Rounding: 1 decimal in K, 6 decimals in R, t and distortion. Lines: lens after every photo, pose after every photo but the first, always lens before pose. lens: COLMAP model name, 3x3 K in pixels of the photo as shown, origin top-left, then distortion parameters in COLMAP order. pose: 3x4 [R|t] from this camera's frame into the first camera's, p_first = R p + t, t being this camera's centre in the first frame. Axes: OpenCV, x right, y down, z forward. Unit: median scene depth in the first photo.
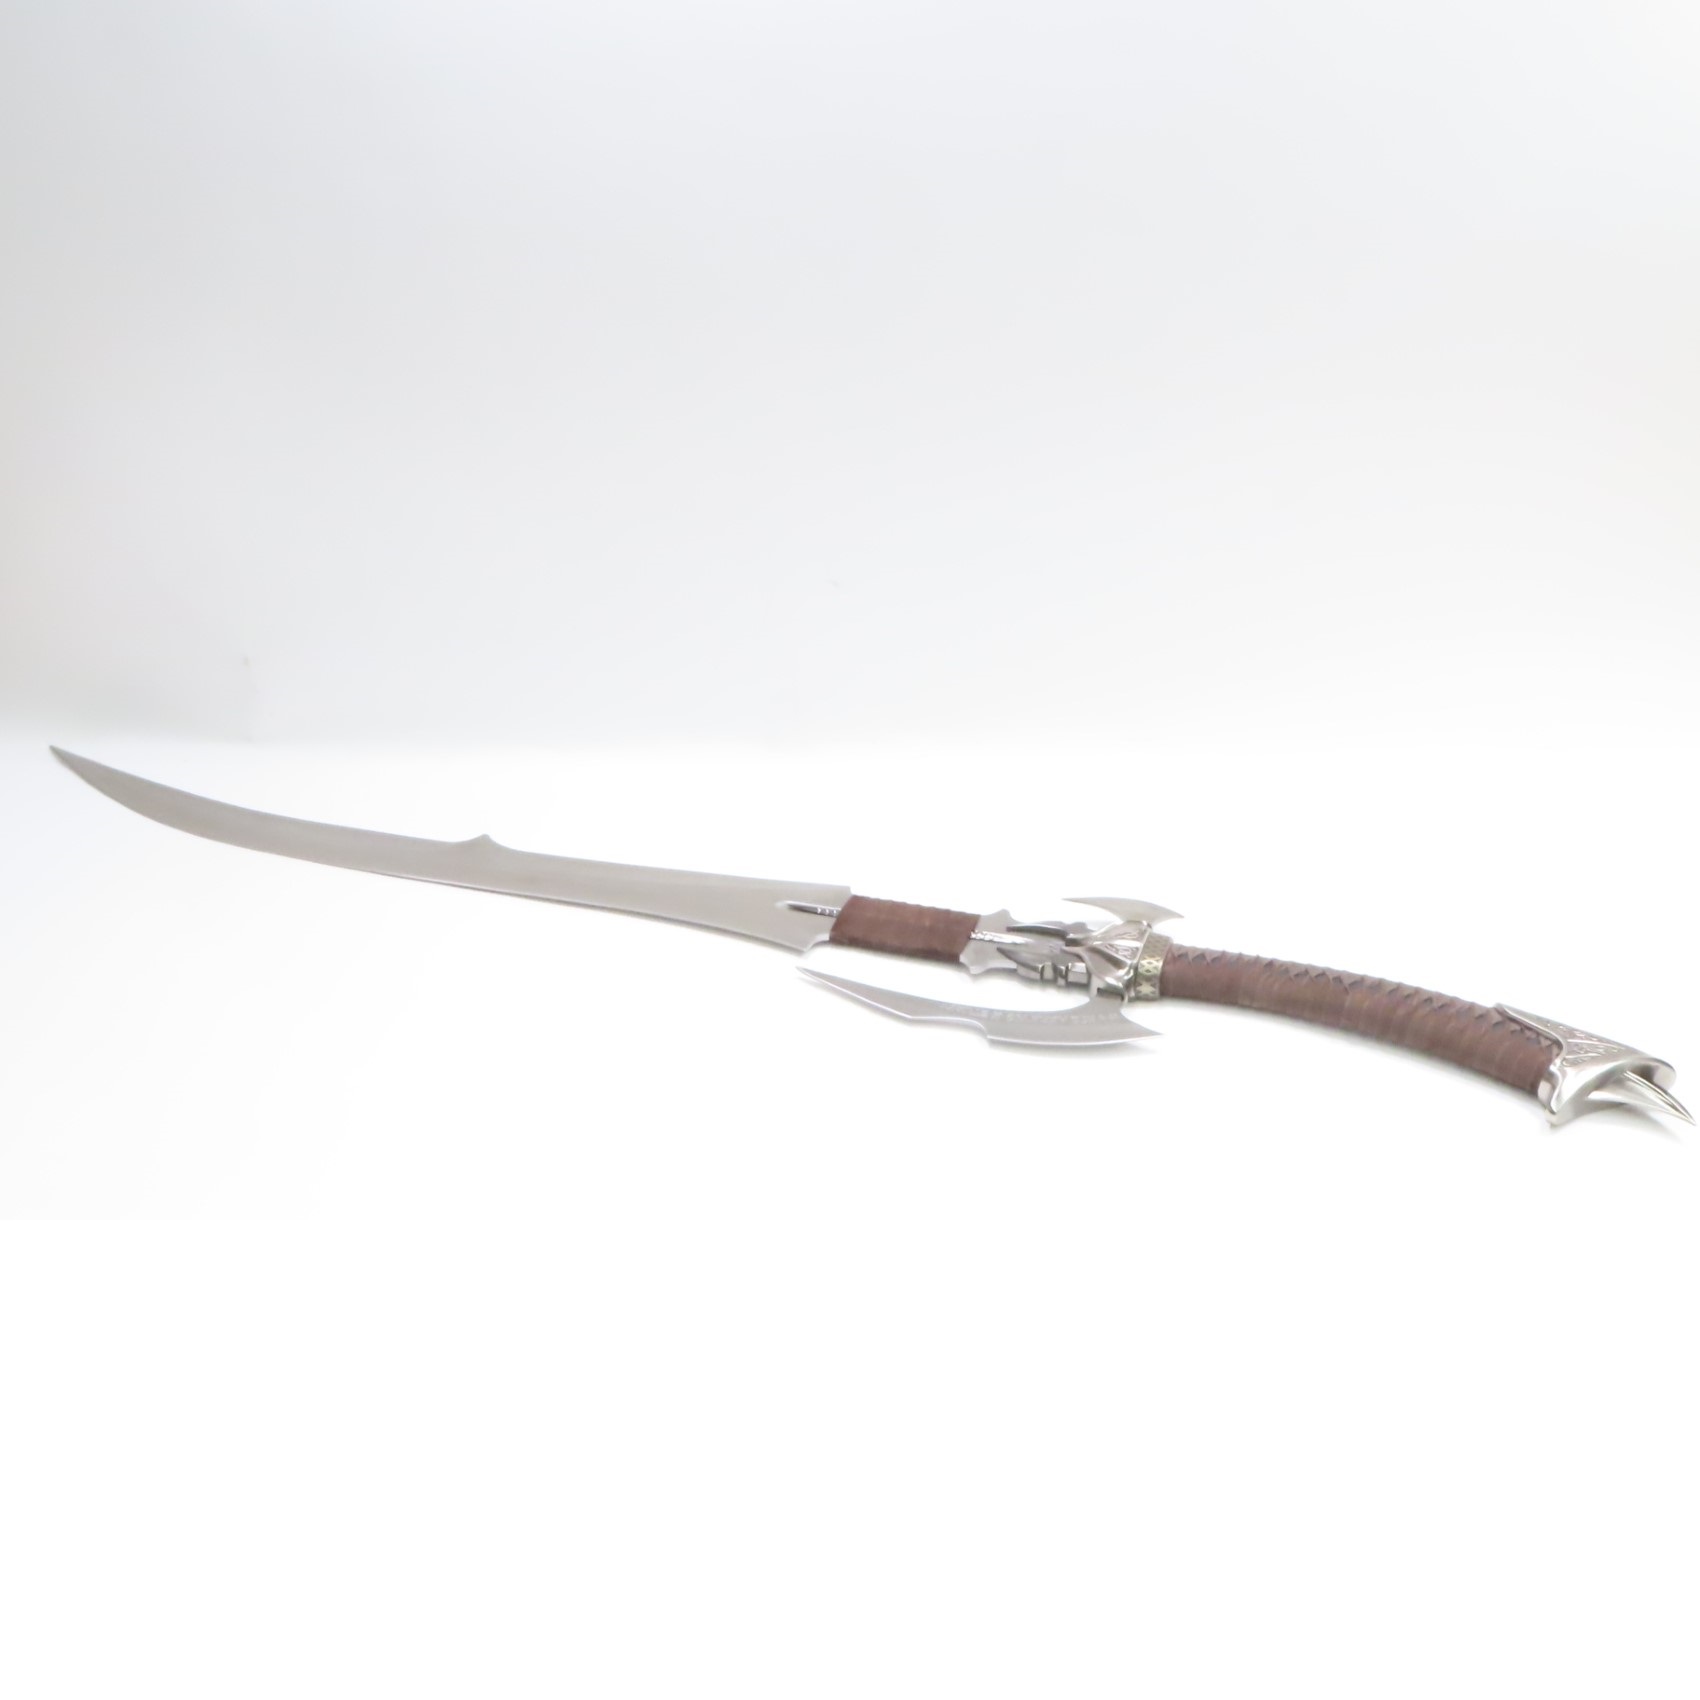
lens RADIAL K [[1880.5, 0, 850.0], [0, 1880.5, 850.0], [0, 0, 1]] dist [-0.006974, 0.007948]
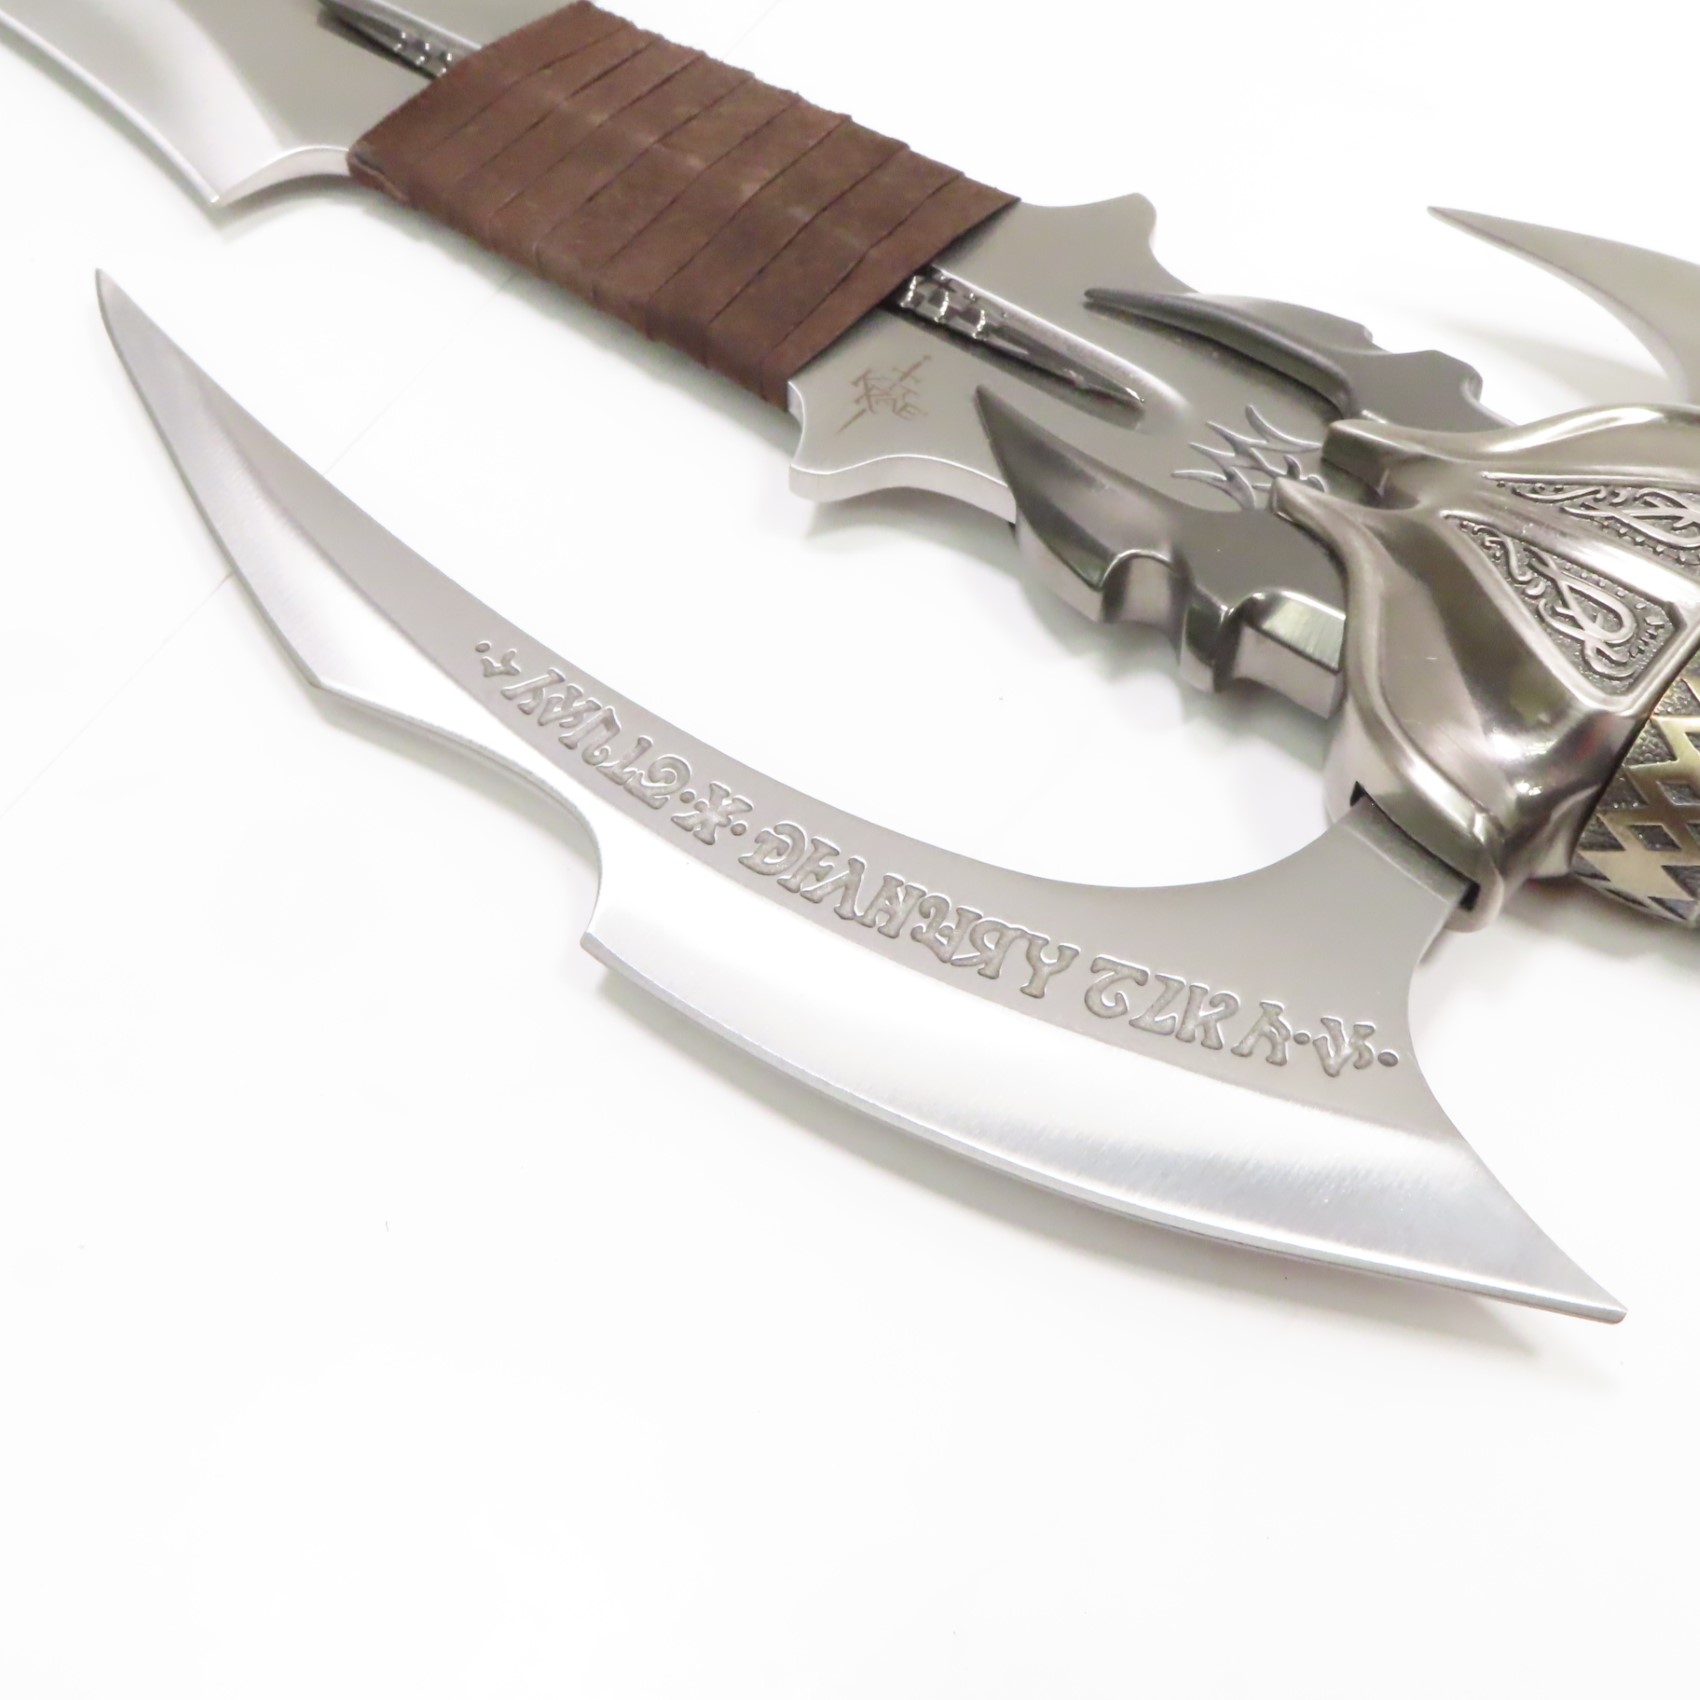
lens RADIAL K [[1870.8, 0, 825.9], [0, 1870.8, 933.0], [0, 0, 1]] dist [-0.066543, -0.021422]
pose [[0.922429, 0.310194, -0.230011, 0.130417], [-0.179014, 0.871242, 0.457046, 0.015613], [0.342168, -0.380417, 0.859188, 0.828432]]
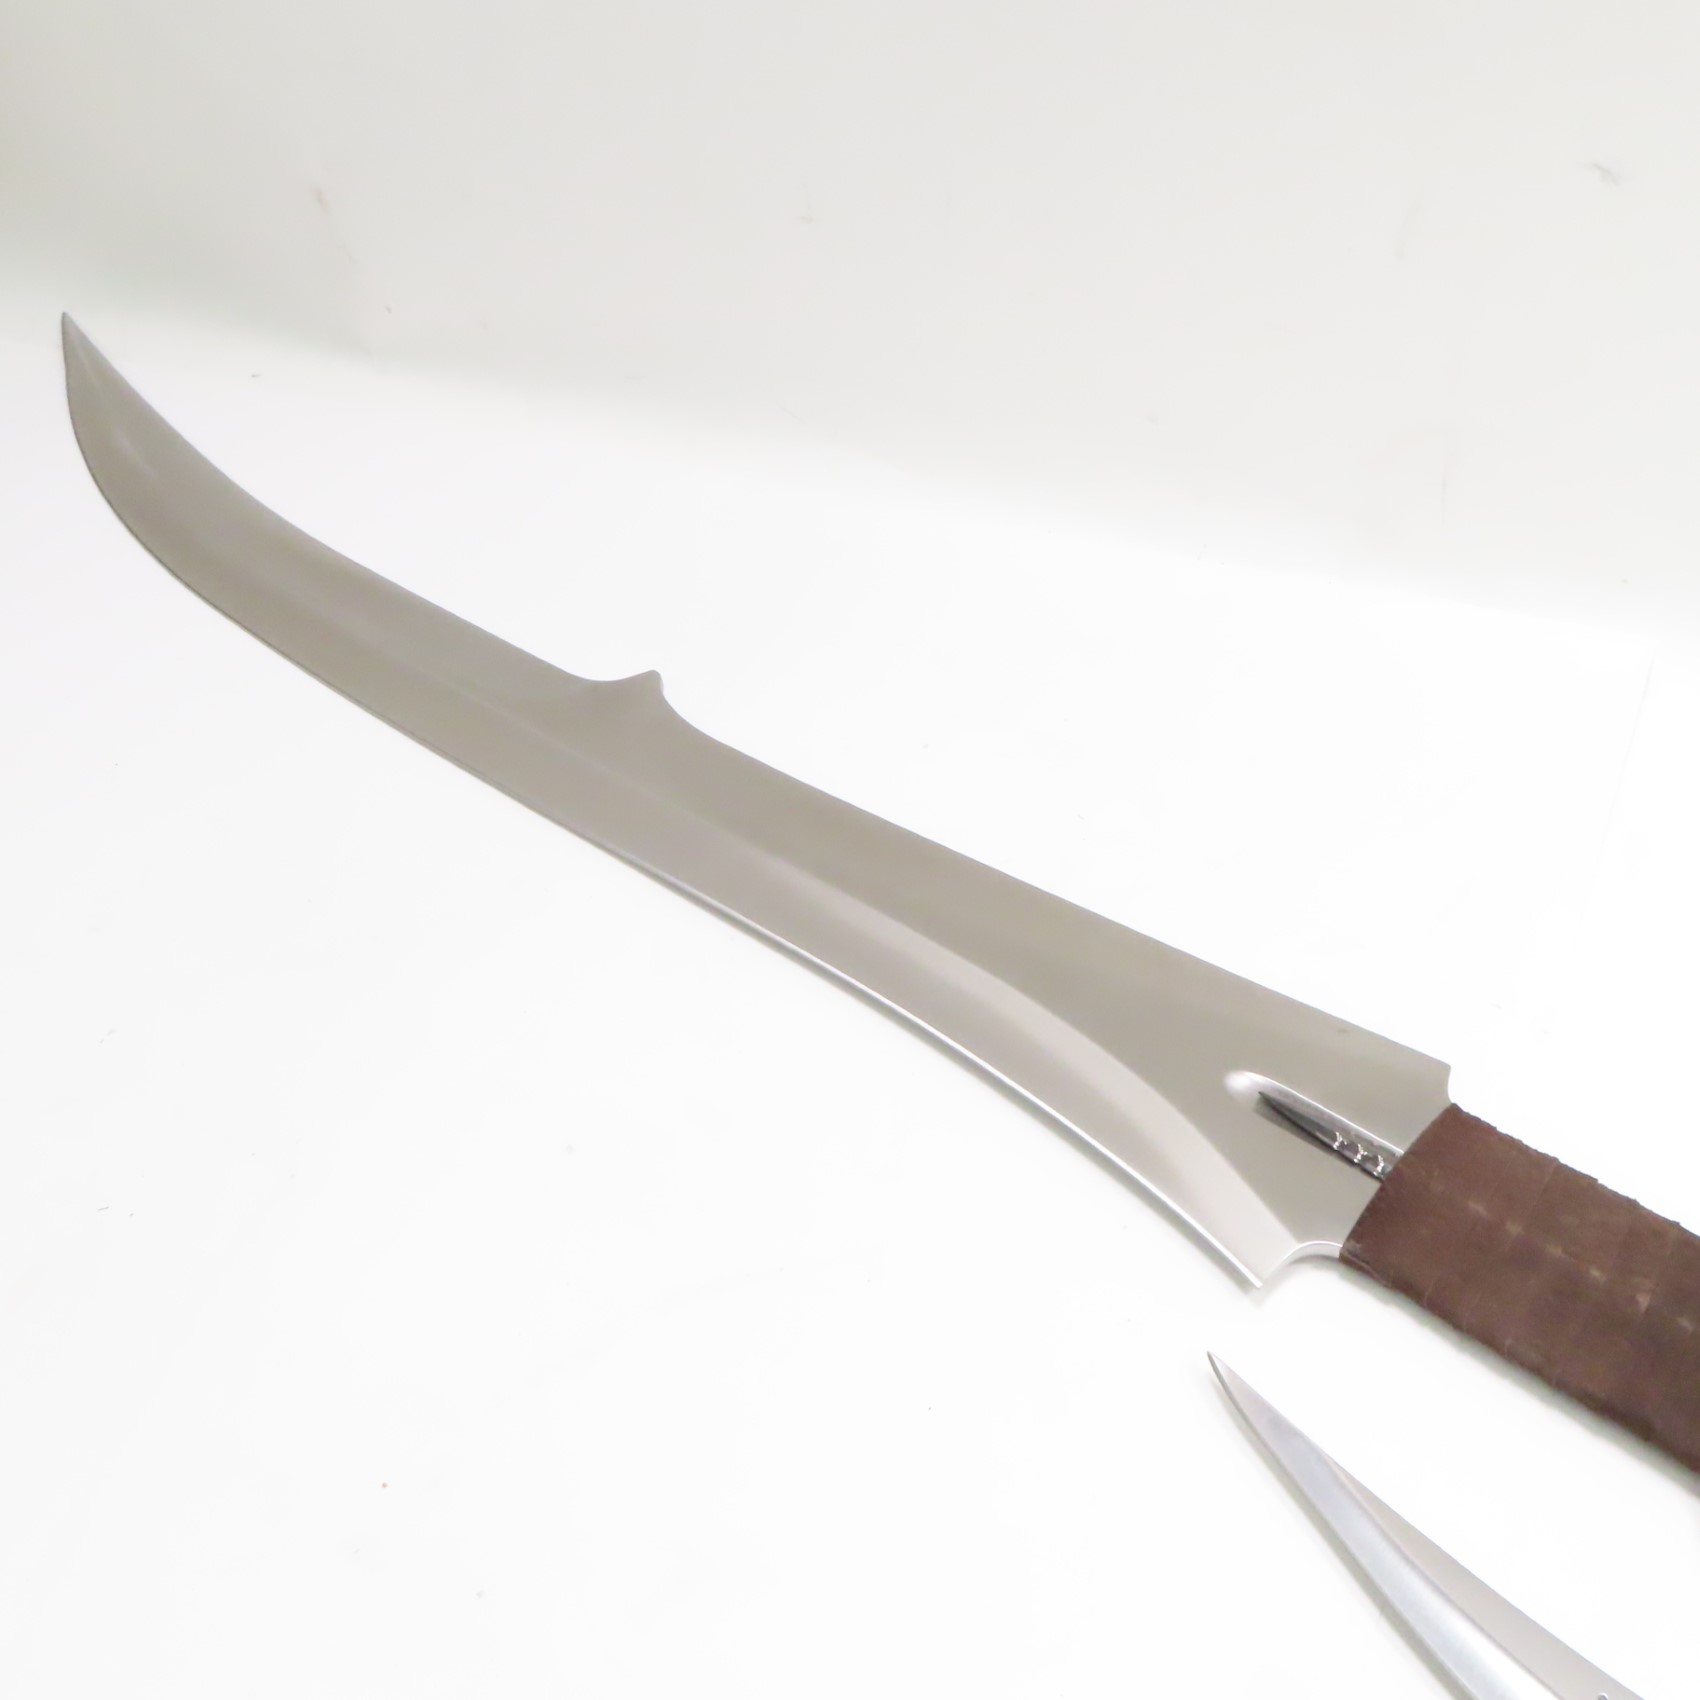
lens RADIAL K [[1843.2, 0, 847.4], [0, 1843.2, 890.3], [0, 0, 1]] dist [-0.049748, -0.021169]
pose [[0.913190, 0.243804, -0.326562, 0.000950], [-0.154947, 0.948848, 0.275099, -0.098114], [0.376928, -0.200617, 0.904255, 0.711671]]
